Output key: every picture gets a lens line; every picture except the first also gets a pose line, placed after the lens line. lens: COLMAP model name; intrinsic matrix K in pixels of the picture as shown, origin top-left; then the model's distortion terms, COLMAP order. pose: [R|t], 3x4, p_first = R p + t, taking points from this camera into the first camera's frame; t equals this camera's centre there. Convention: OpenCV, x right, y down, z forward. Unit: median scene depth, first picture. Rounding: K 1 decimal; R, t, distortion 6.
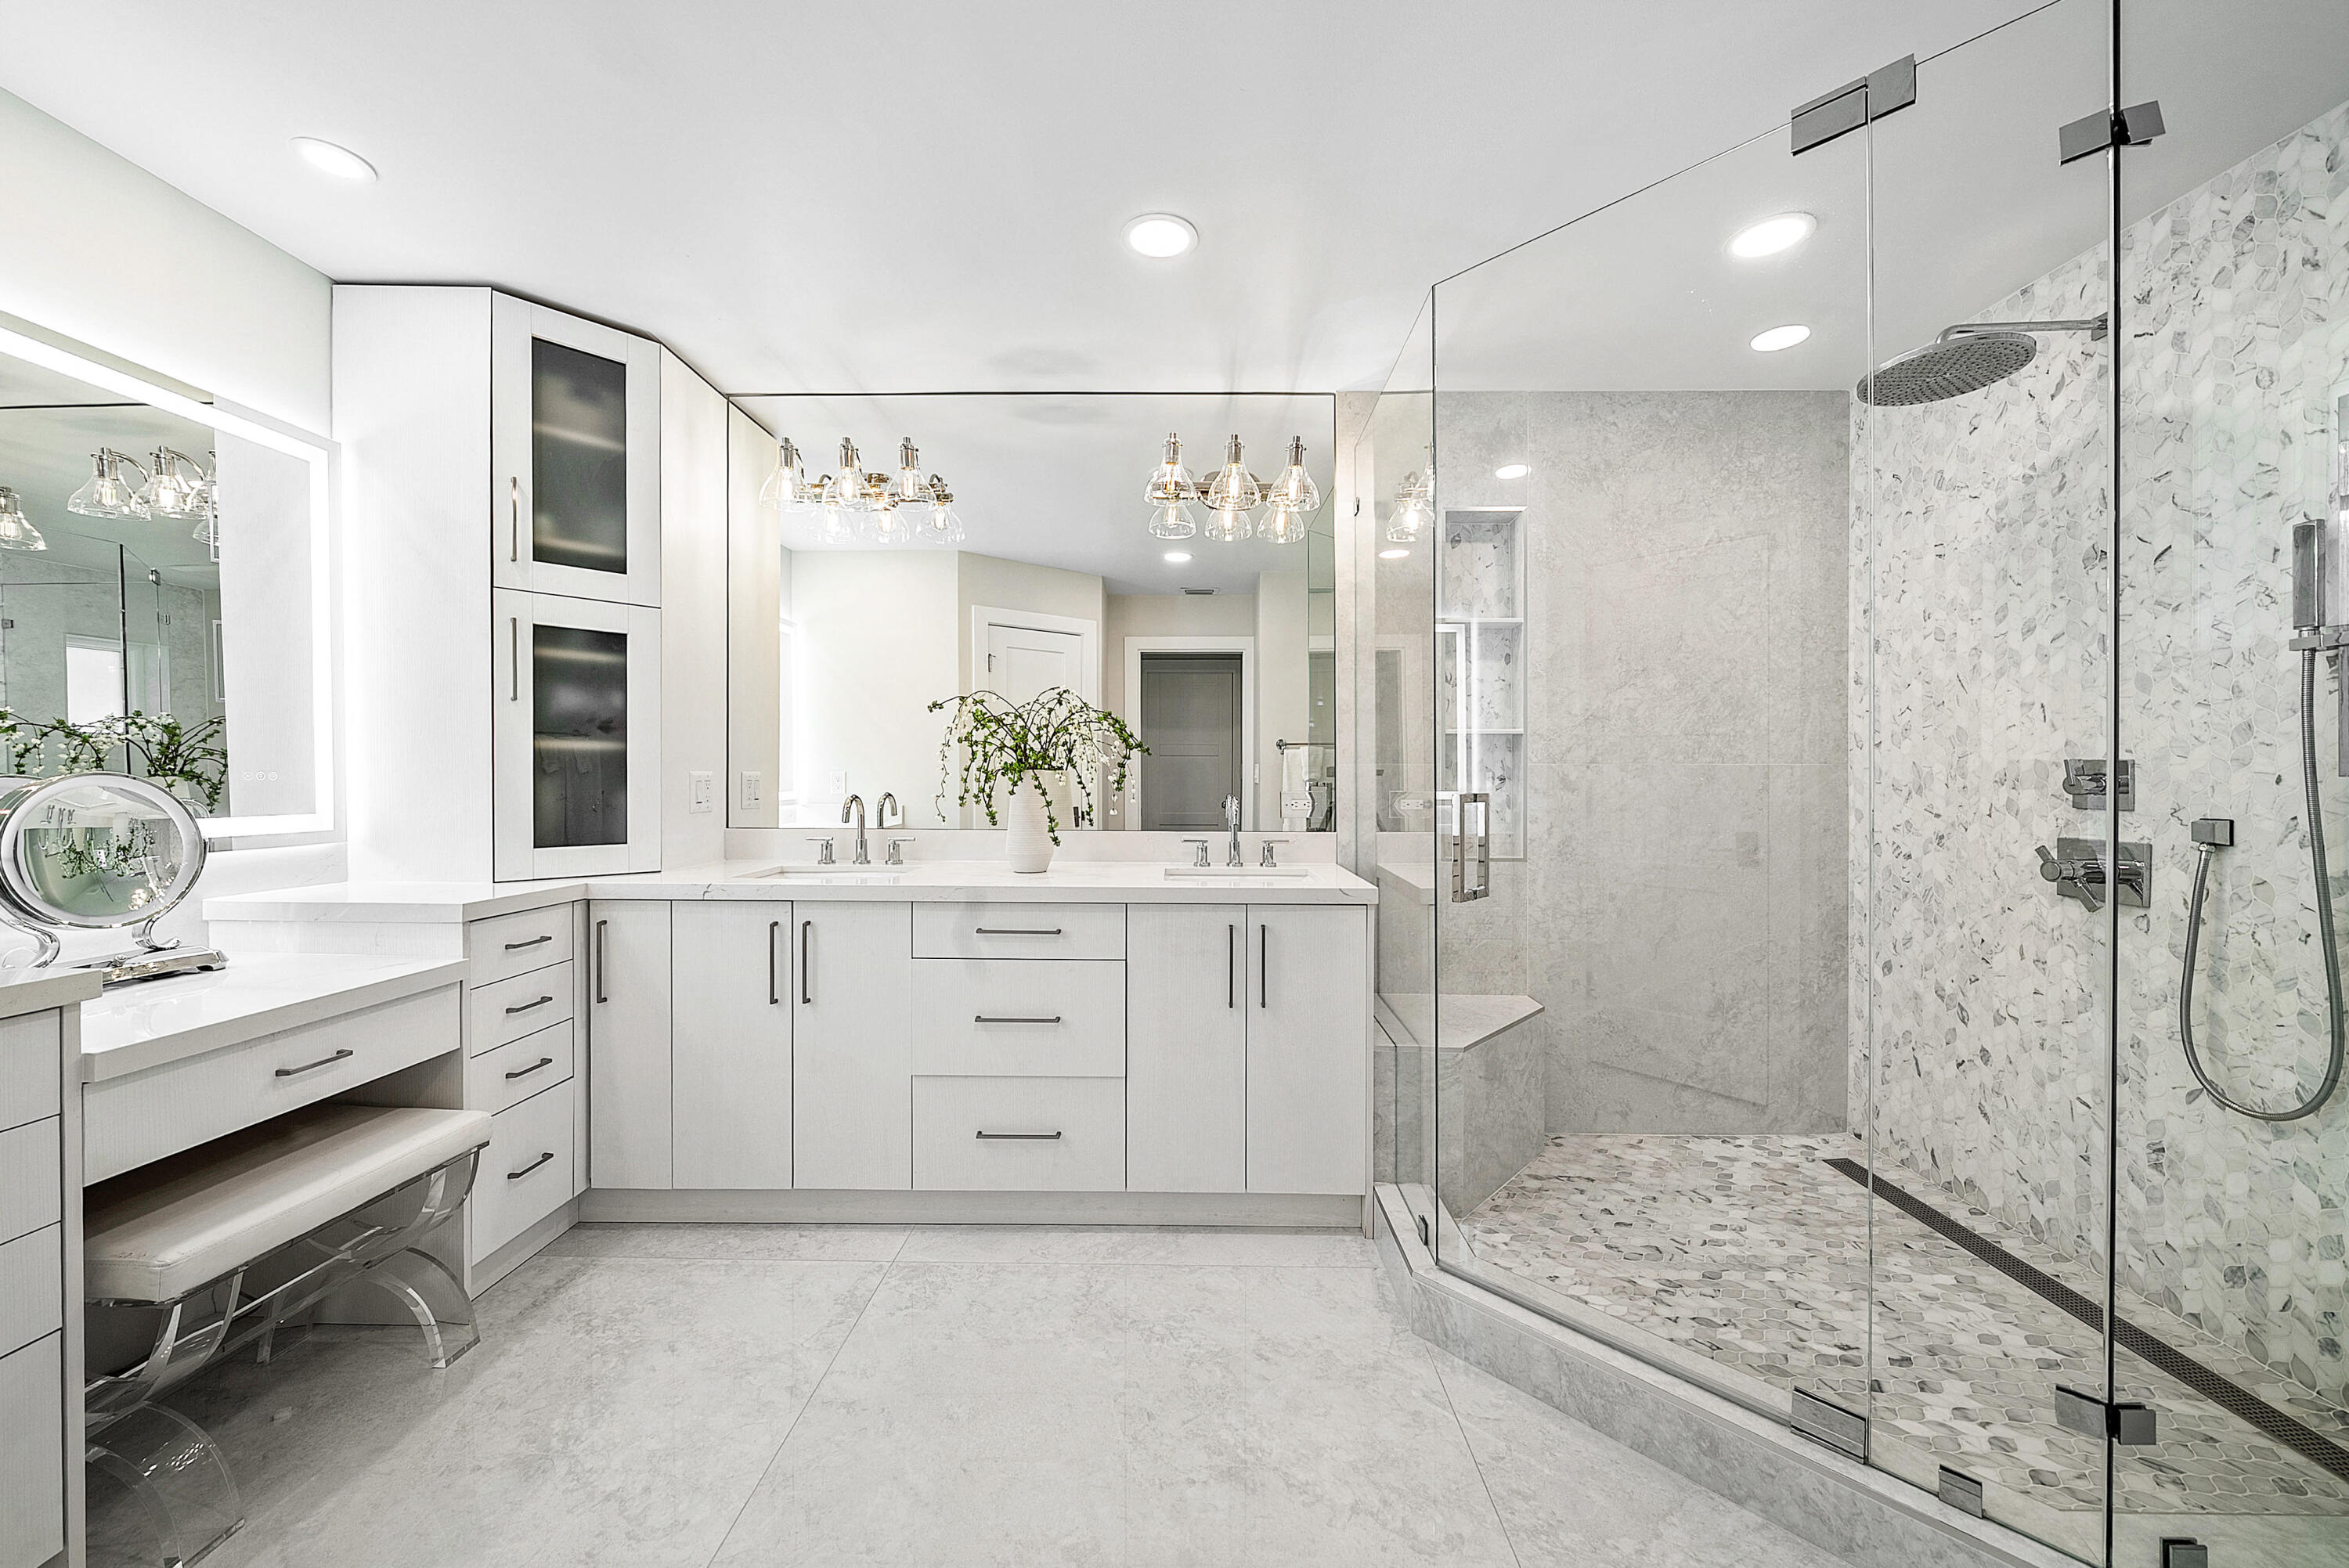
lens RADIAL K [[829.9, 0, 1174.2], [0, 829.9, 776.3], [0, 0, 1]] dist [0.003497, -0.001510]
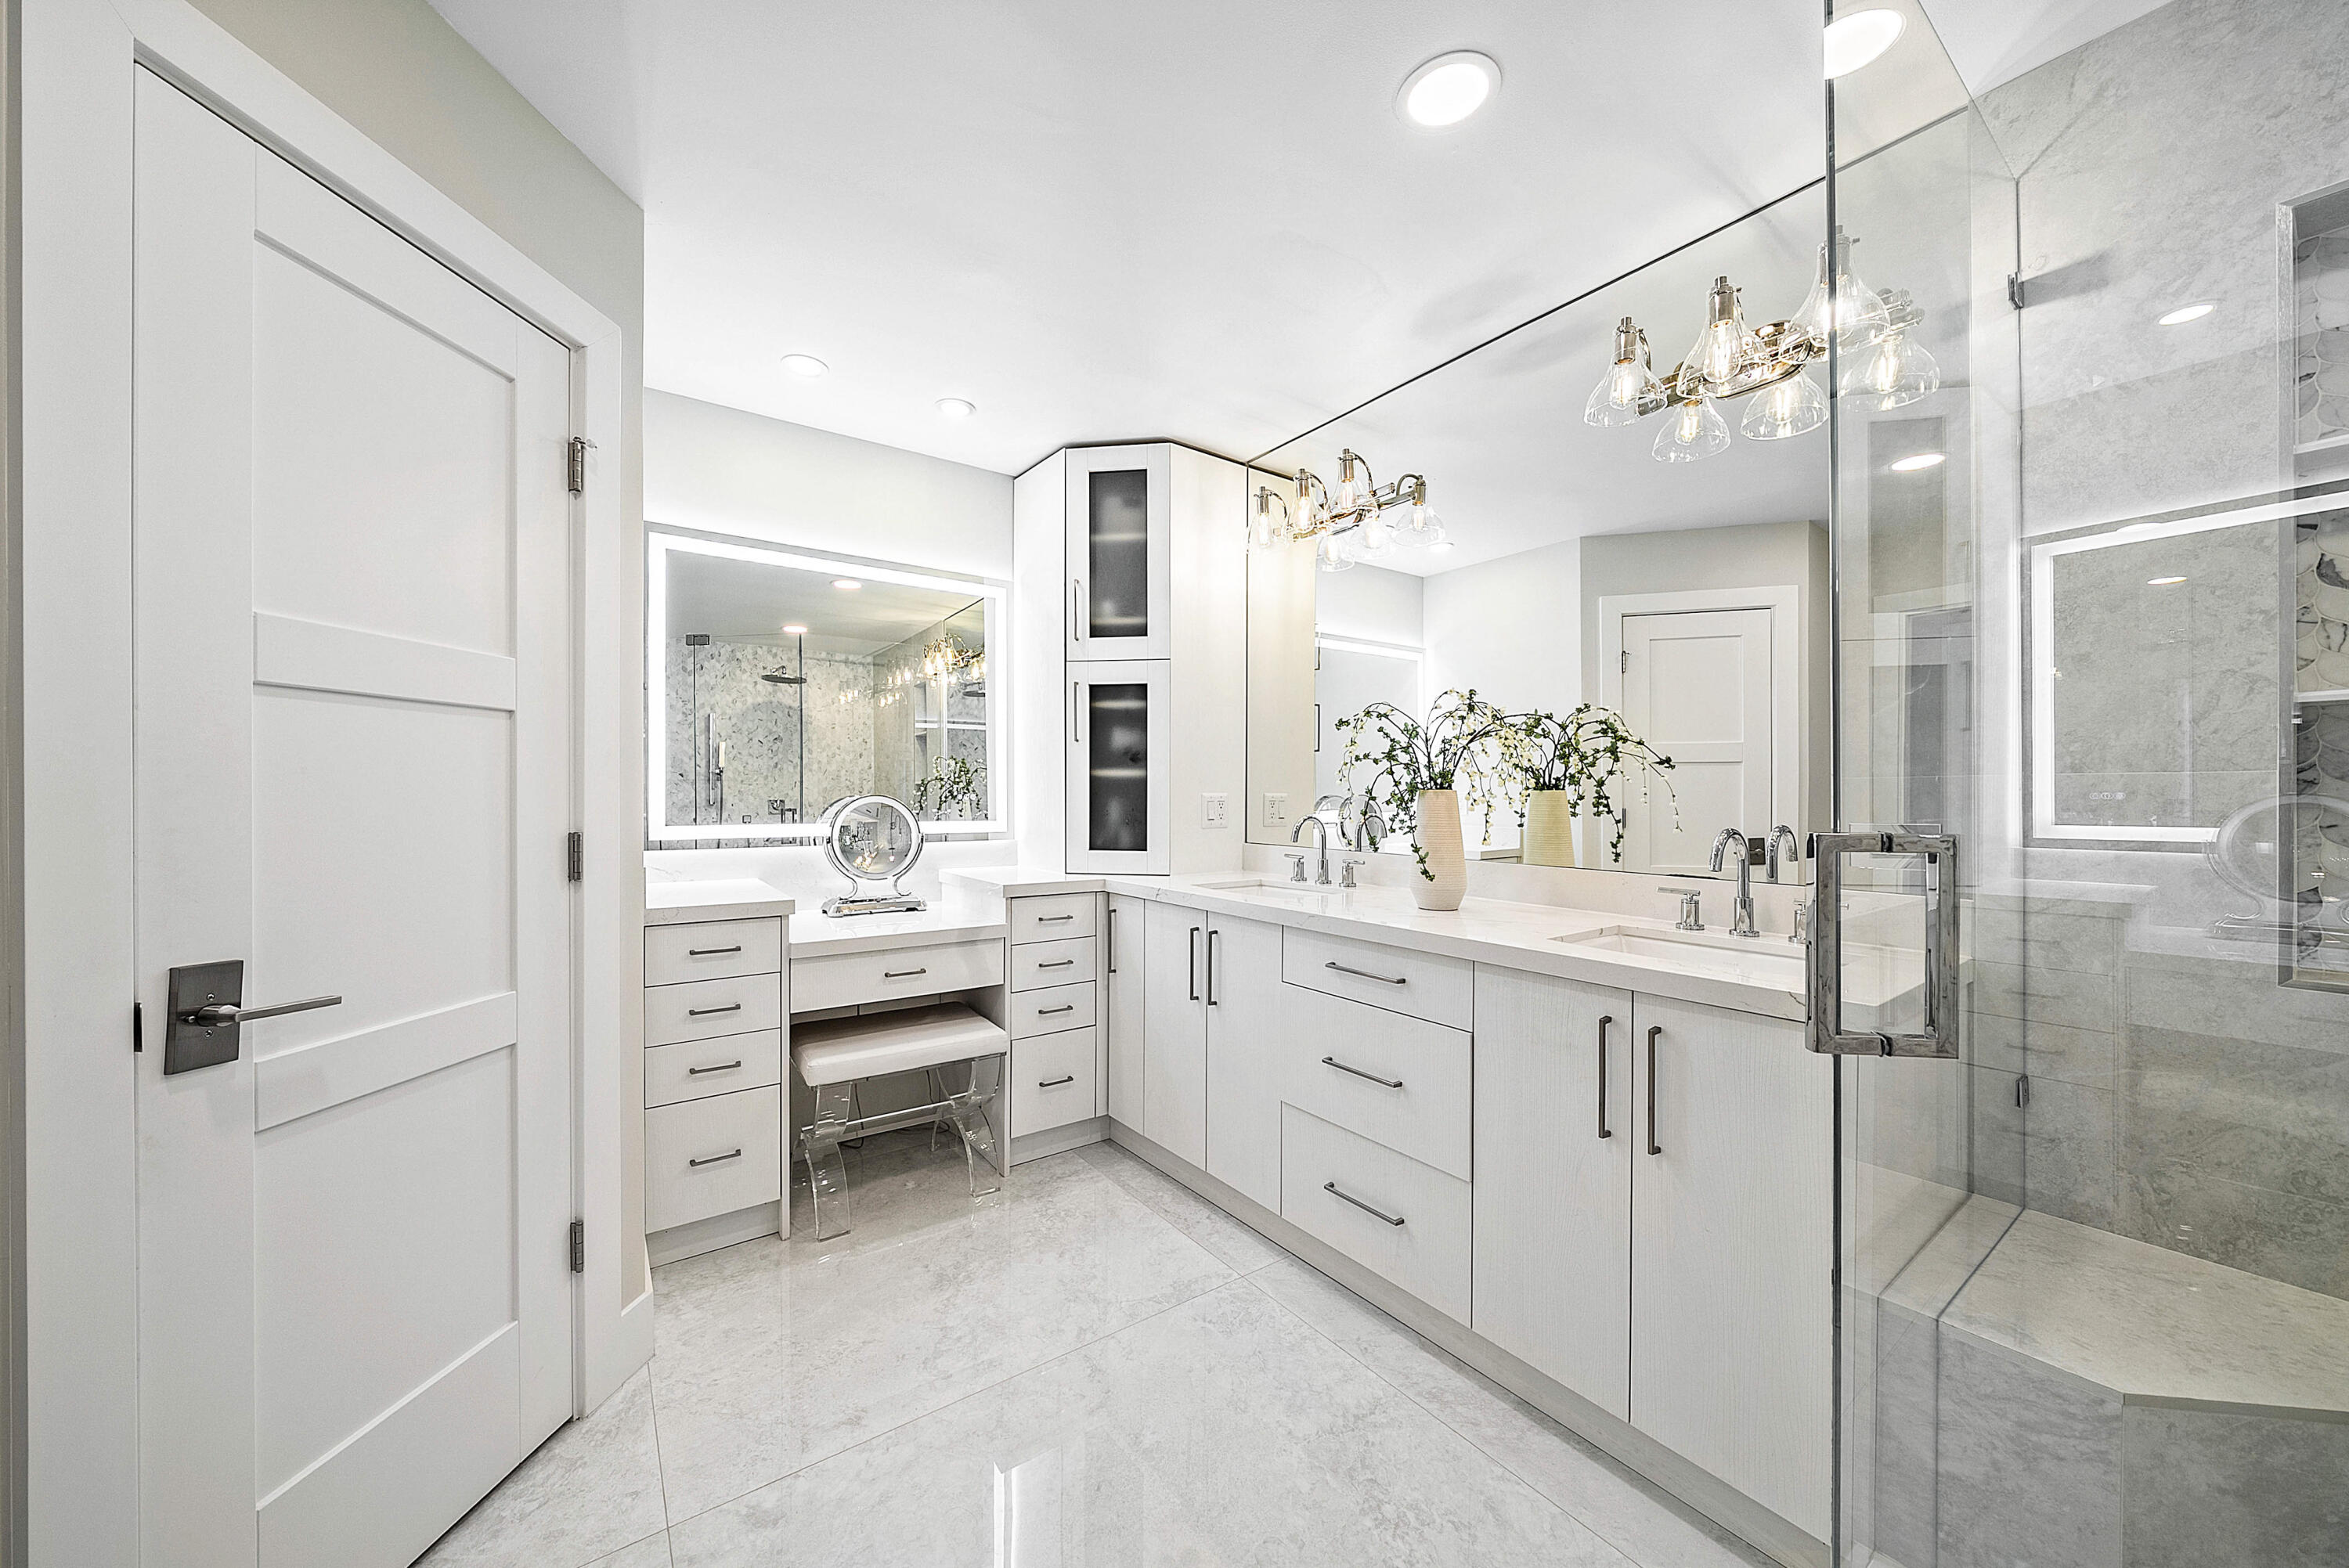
lens RADIAL K [[829.9, 0, 1173.1], [0, 829.9, 796.1], [0, 0, 1]] dist [0.003497, -0.001510]
pose [[0.599525, 0.000479, -0.800356, 0.393682], [-0.001810, 0.999998, -0.000757, -0.000899], [0.800354, 0.001902, 0.599525, 0.301664]]
